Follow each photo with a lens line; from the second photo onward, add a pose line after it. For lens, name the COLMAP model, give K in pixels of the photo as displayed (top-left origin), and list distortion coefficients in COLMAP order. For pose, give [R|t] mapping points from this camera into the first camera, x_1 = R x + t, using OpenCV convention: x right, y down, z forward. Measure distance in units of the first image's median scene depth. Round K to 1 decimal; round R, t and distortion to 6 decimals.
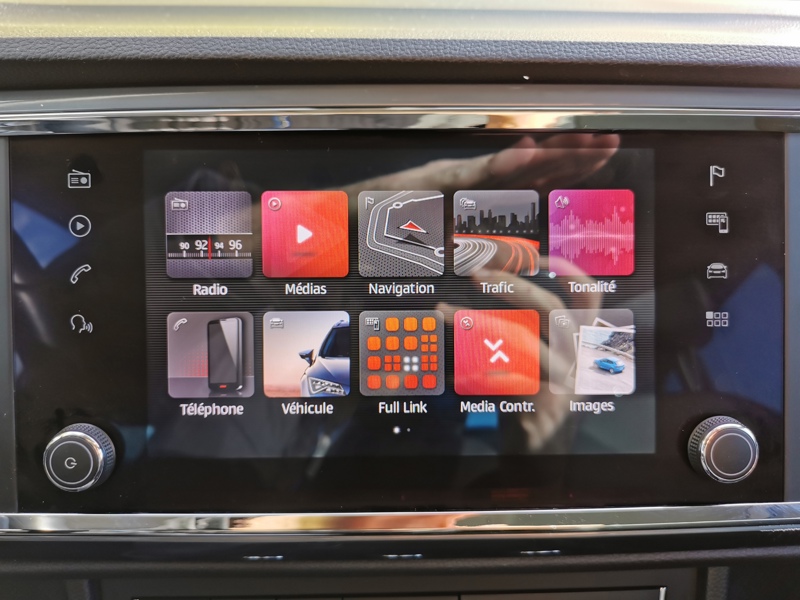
lens RADIAL K [[629.3, 0, 399.5], [0, 629.3, 300.3], [0, 0, 1]] dist [-0.009605, -0.027028]
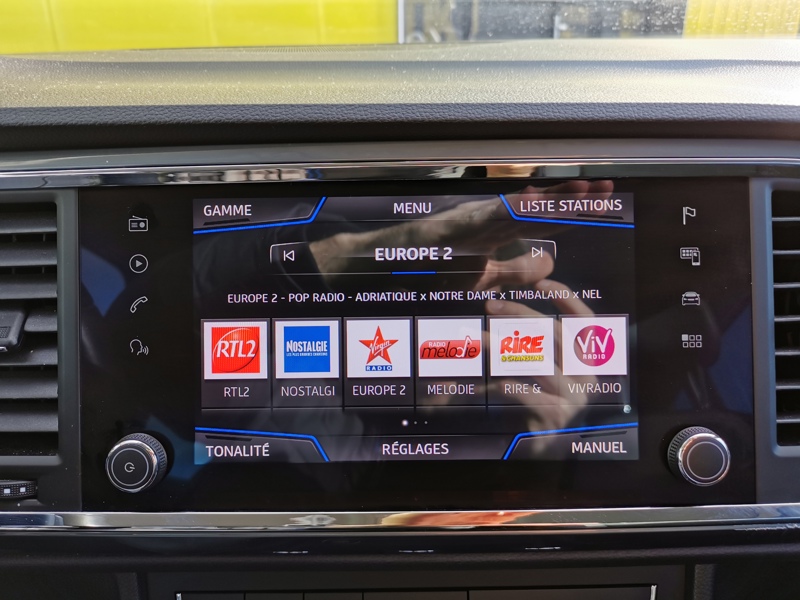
lens RADIAL K [[629.3, 0, 399.6], [0, 629.3, 299.9], [0, 0, 1]] dist [-0.009605, -0.027028]
pose [[0.999654, -0.005470, -0.025729, 0.006975], [0.004646, 0.999478, -0.031977, -0.010898], [0.025890, 0.031846, 0.999157, -0.154215]]
